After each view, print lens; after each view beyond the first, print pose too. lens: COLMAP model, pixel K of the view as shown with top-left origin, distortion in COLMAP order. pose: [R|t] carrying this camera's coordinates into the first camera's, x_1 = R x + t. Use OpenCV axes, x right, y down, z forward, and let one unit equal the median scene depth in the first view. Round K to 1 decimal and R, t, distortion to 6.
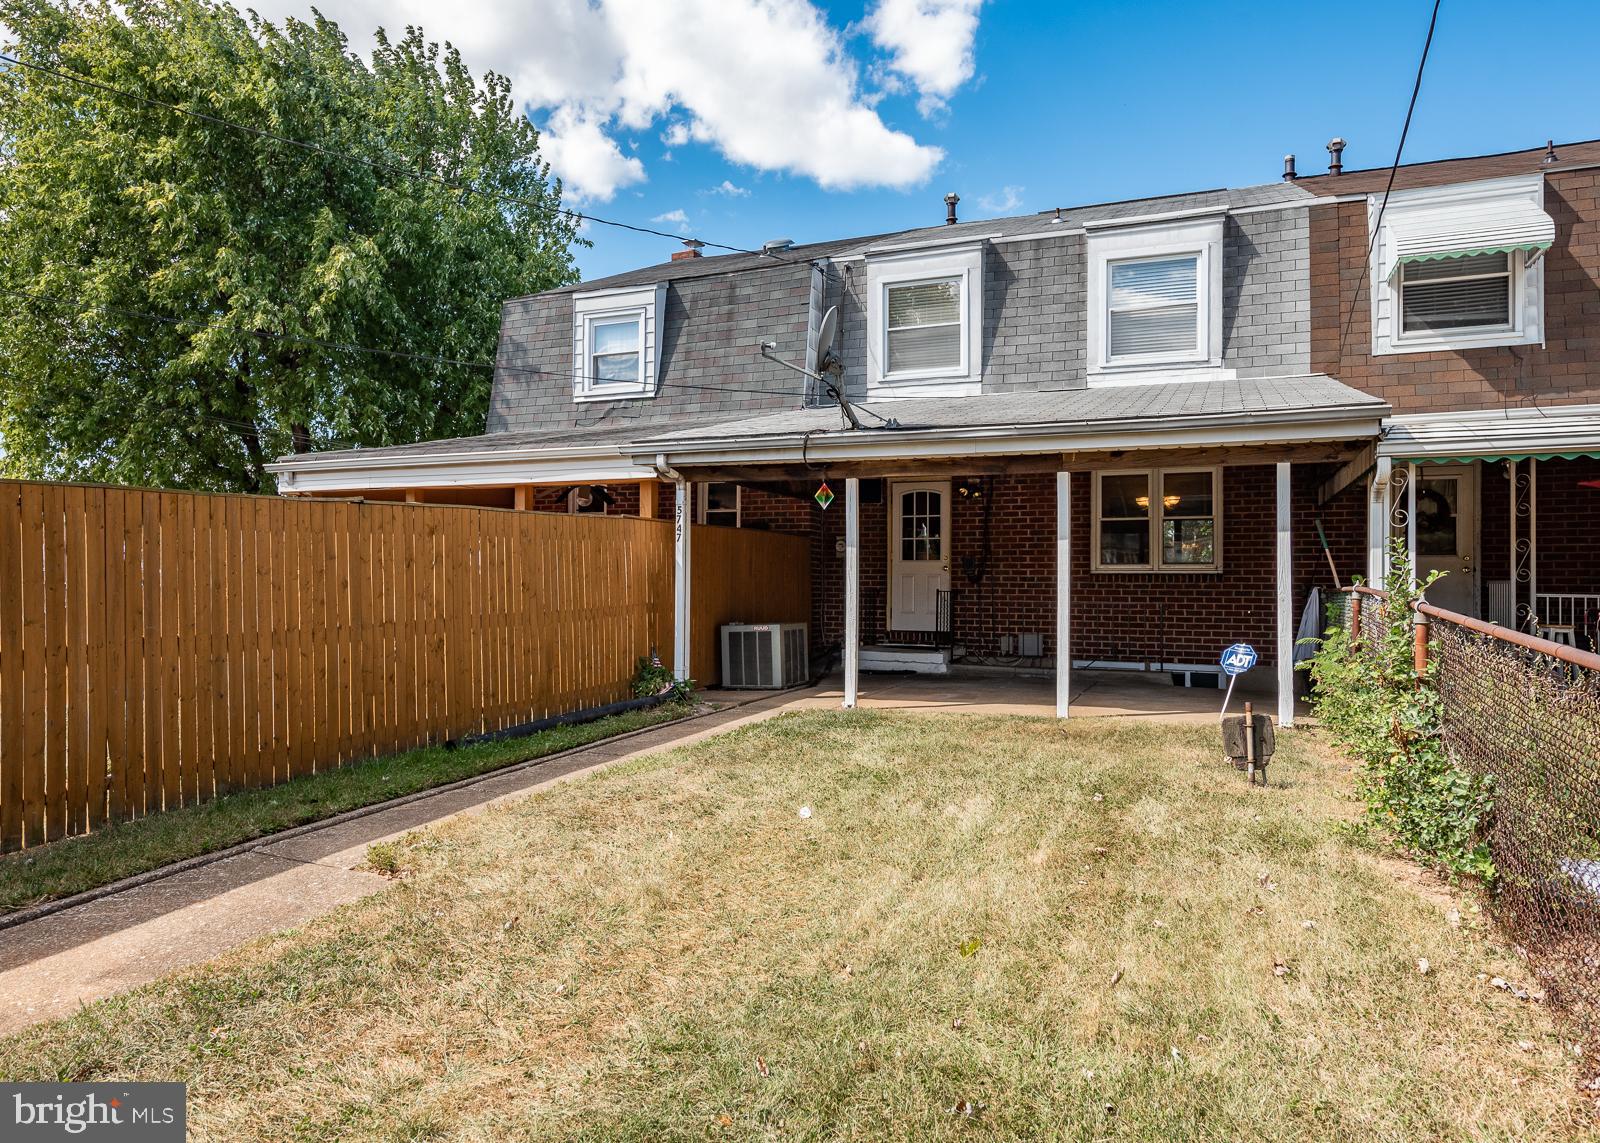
lens RADIAL K [[661.1, 0, 798.4], [0, 661.1, 585.9], [0, 0, 1]] dist [-0.000002, -0.000122]
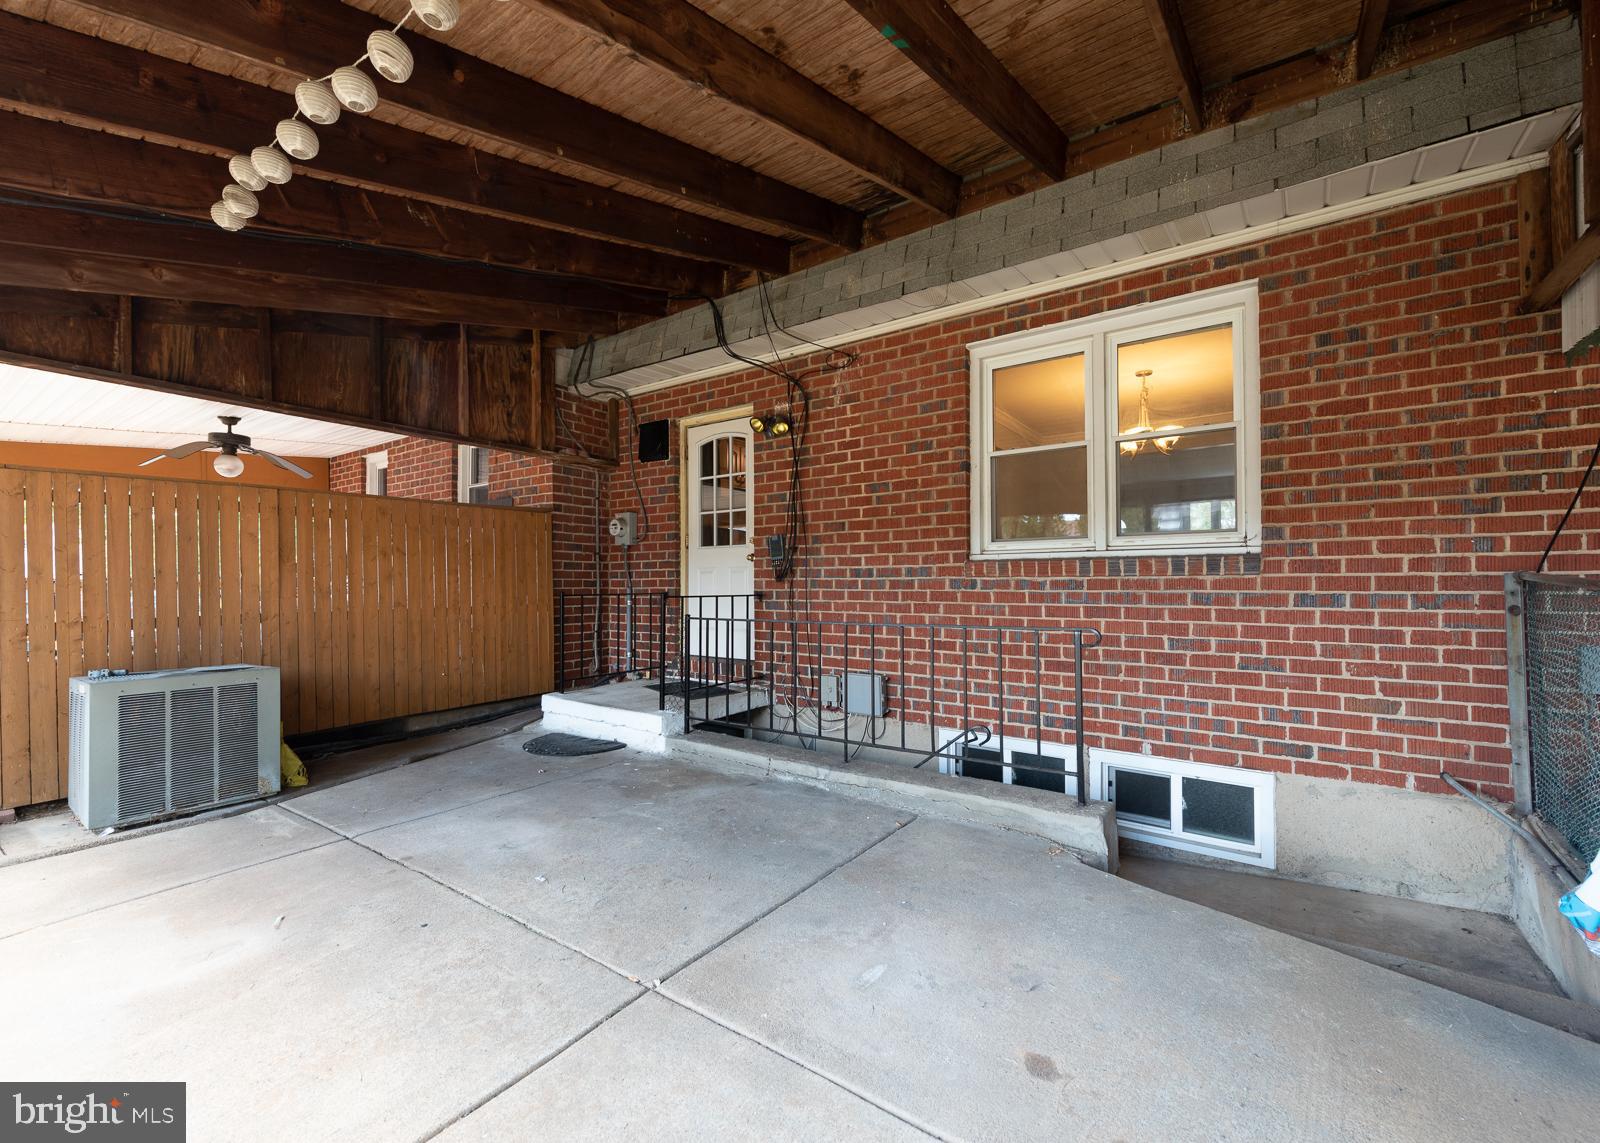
lens RADIAL K [[661.1, 0, 798.4], [0, 661.1, 585.9], [0, 0, 1]] dist [-0.000002, -0.000122]
pose [[0.905984, -0.005061, -0.423281, 0.545663], [0.001593, 0.999962, -0.008547, 0.005395], [0.423309, 0.007069, 0.905958, 0.487935]]
